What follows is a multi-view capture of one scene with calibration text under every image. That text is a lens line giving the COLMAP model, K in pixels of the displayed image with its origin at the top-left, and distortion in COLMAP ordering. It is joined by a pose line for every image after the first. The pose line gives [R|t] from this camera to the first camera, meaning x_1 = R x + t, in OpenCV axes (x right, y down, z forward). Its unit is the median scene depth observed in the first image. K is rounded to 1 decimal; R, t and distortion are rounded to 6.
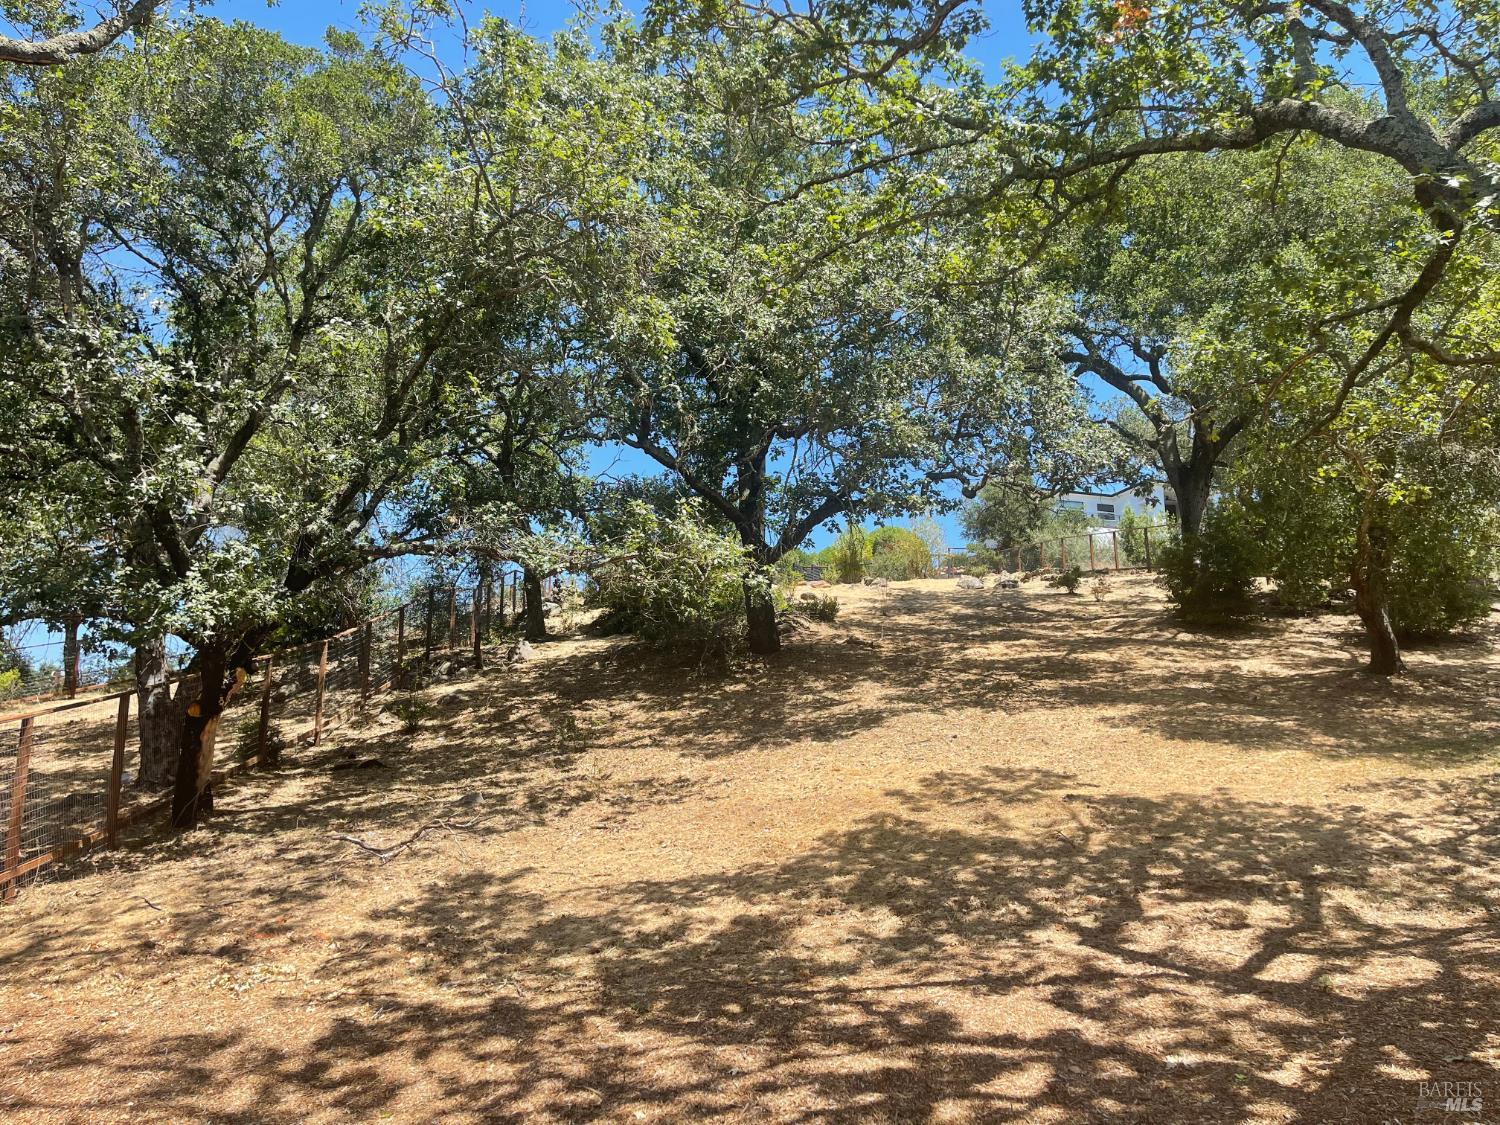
lens RADIAL K [[1109.2, 0, 750.0], [0, 1109.2, 562.5], [0, 0, 1]] dist [-0.001261, -0.001995]
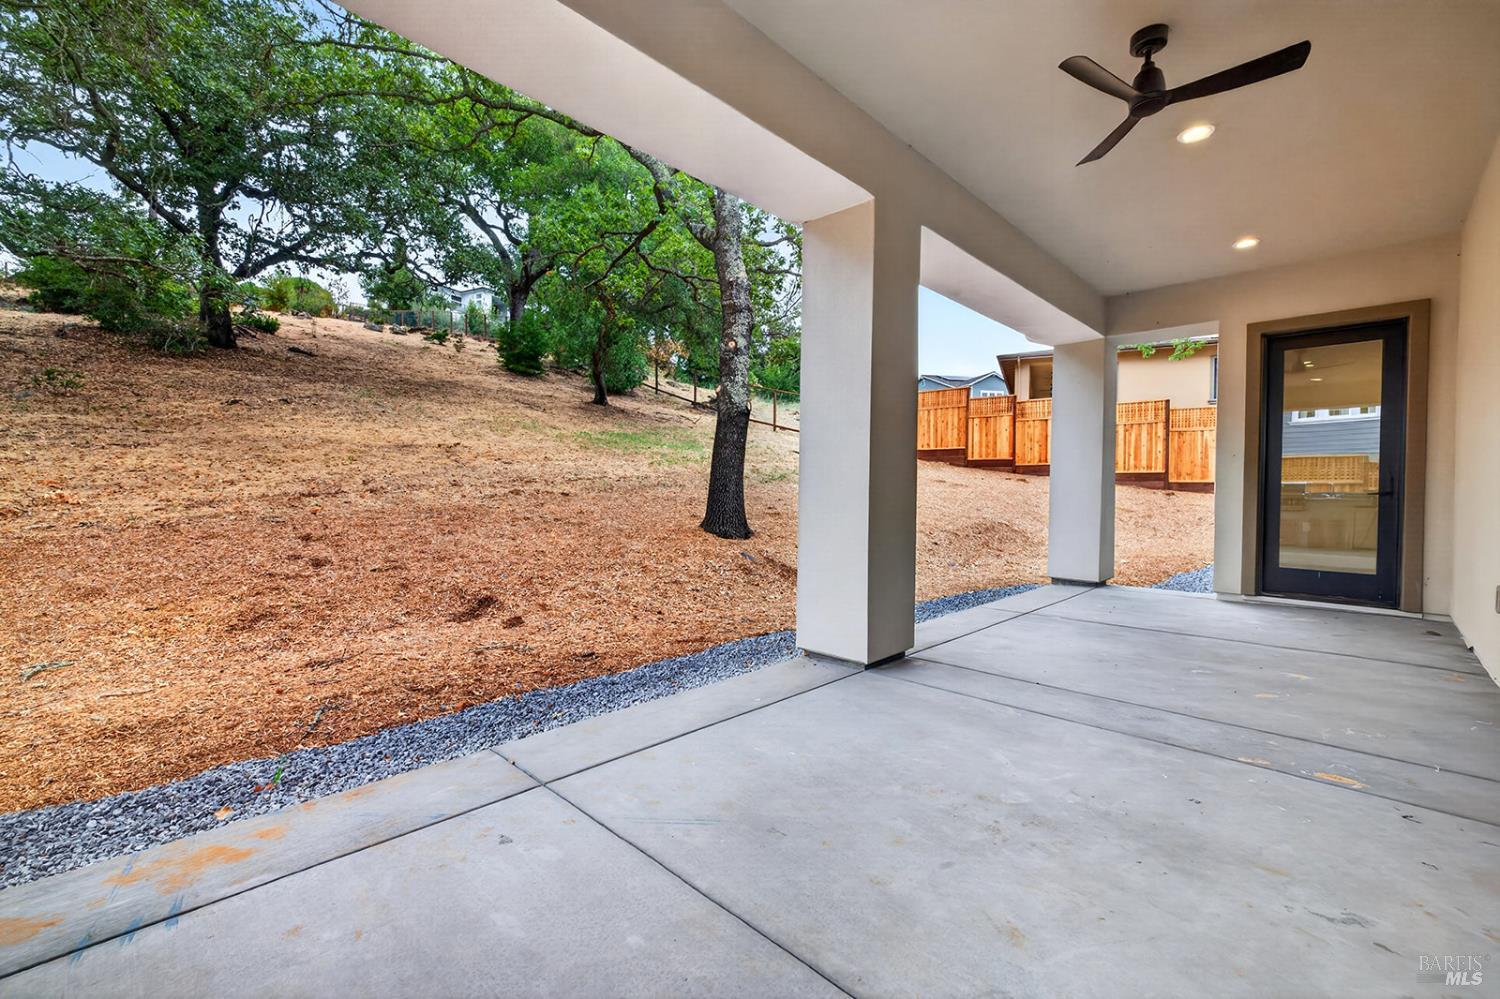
lens RADIAL K [[628.9, 0, 750.0], [0, 628.9, 499.5], [0, 0, 1]] dist [0.000401, -0.000022]
pose [[0.710338, -0.001347, 0.703860, -0.074605], [-0.168770, 0.970500, 0.172181, 0.015483], [-0.683328, -0.241097, 0.689156, -0.083780]]
